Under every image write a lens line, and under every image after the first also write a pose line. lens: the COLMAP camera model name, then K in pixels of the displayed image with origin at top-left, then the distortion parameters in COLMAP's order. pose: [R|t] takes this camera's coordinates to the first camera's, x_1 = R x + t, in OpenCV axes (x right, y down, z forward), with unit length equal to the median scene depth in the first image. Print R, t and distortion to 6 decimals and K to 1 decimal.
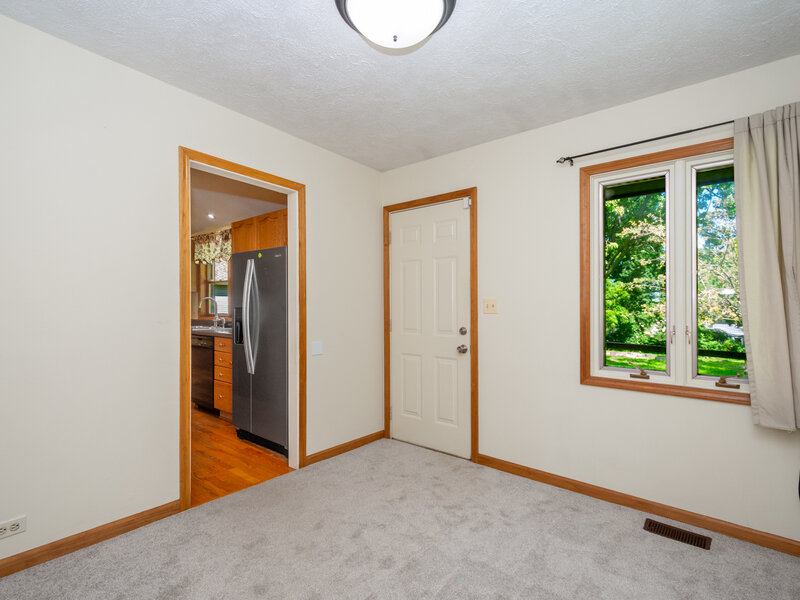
lens RADIAL K [[387.2, 0, 401.2], [0, 387.2, 309.6], [0, 0, 1]] dist [0.002317, 0.000247]
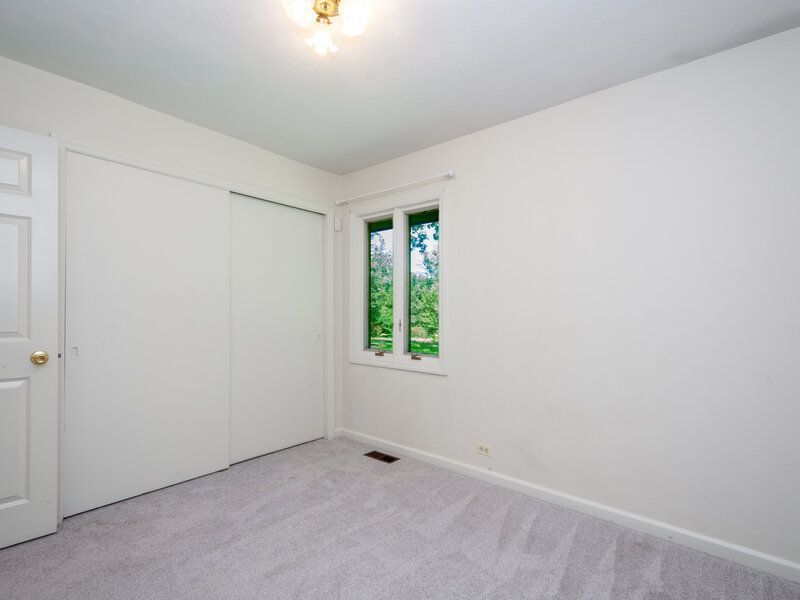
lens RADIAL K [[387.2, 0, 401.2], [0, 387.2, 309.6], [0, 0, 1]] dist [0.002317, 0.000247]
pose [[0.999528, -0.006261, -0.030063, 0.779885], [0.006136, 0.999972, -0.004249, 0.009594], [0.030089, 0.004063, 0.999539, -0.480461]]
